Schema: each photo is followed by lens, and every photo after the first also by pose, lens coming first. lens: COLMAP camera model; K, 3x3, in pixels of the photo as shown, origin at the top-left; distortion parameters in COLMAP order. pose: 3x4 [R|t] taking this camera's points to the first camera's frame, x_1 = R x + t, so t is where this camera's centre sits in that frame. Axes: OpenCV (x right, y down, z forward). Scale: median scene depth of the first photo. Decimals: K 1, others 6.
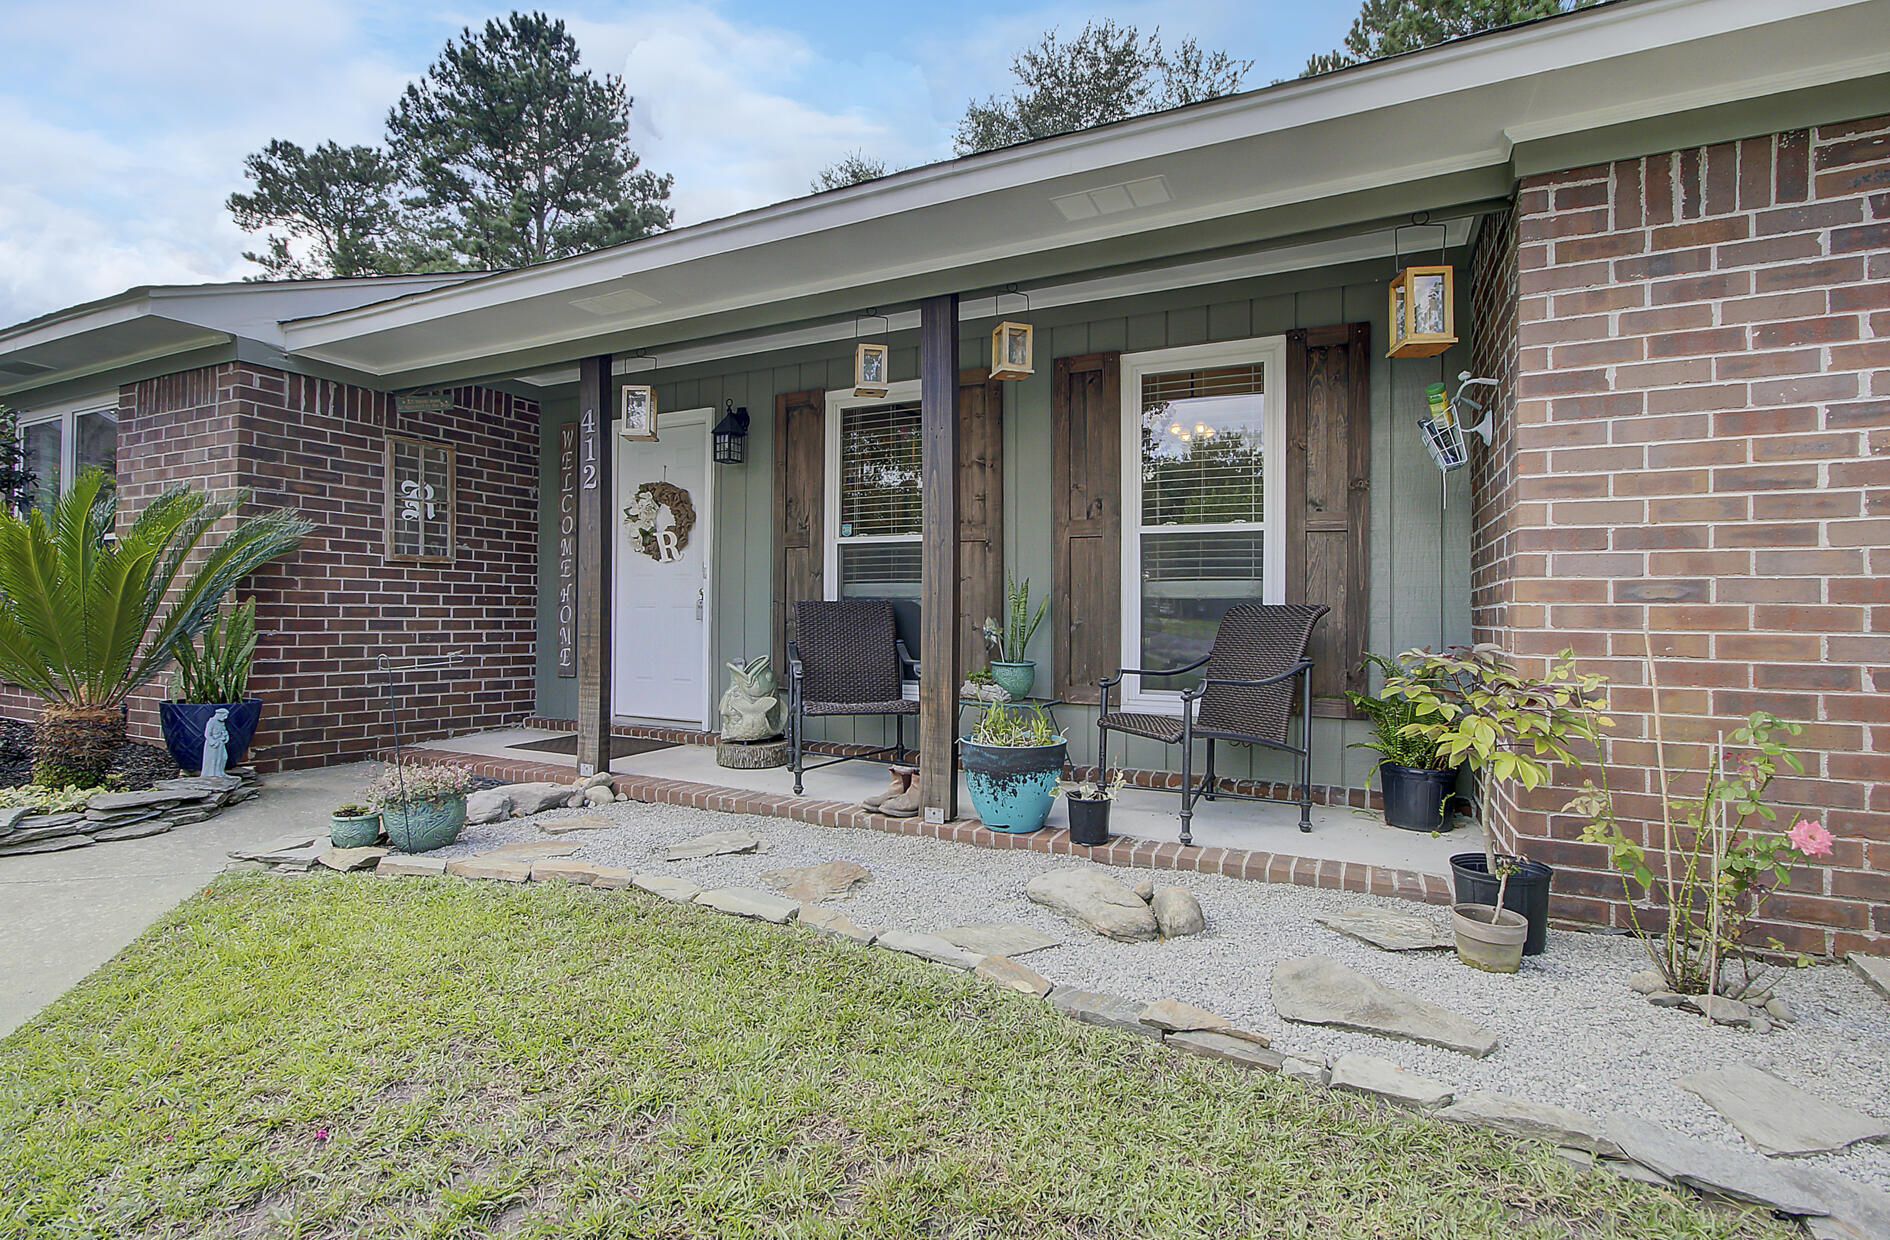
lens RADIAL K [[878.0, 0, 934.0], [0, 878.0, 616.7], [0, 0, 1]] dist [-0.000483, 0.002290]
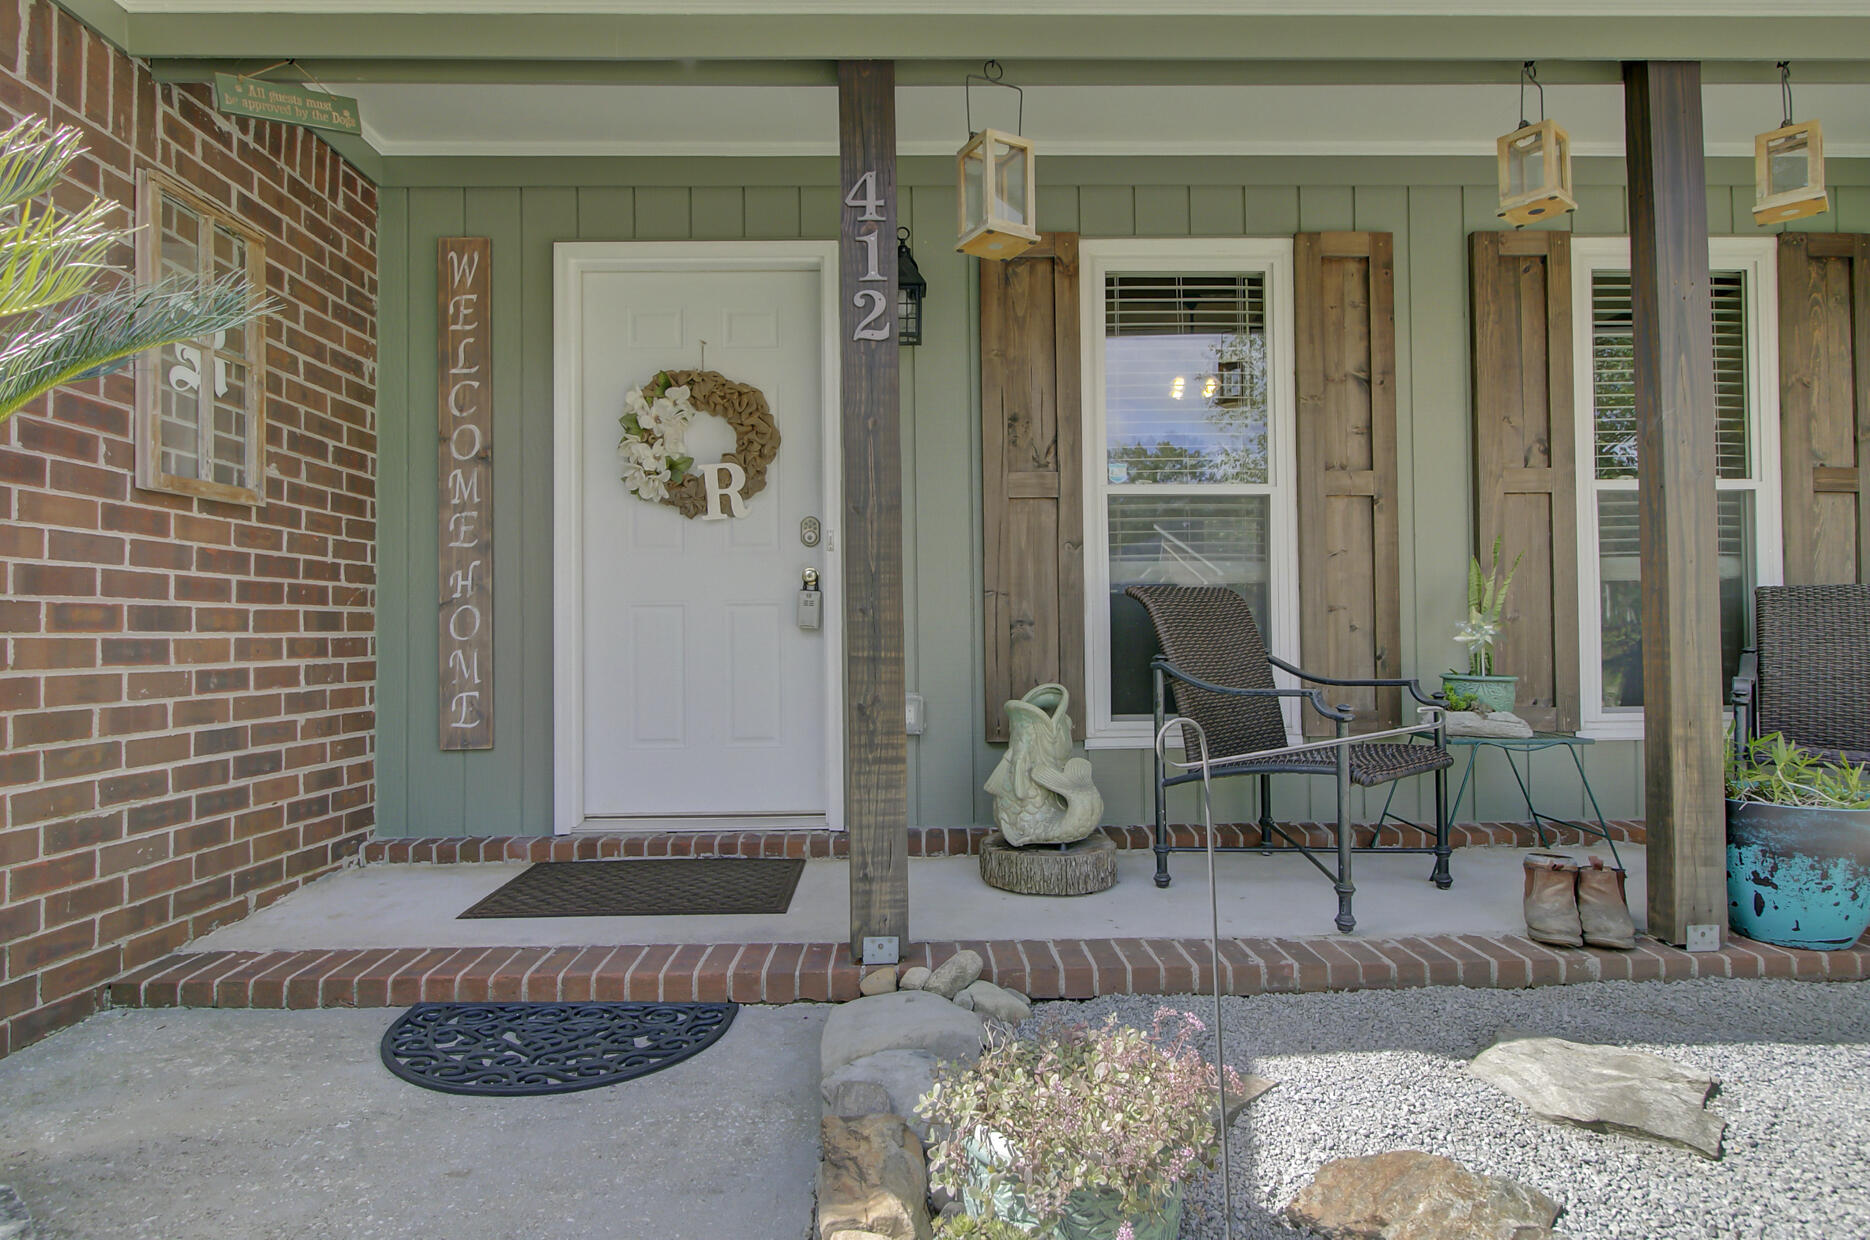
lens RADIAL K [[1018.6, 0, 945.0], [0, 1018.6, 606.4], [0, 0, 1]] dist [0.014860, 0.000005]
pose [[0.881980, -0.008044, 0.471218, -0.483375], [0.019917, 0.999597, -0.020214, 0.005474], [-0.470865, 0.027214, 0.881785, 0.393450]]
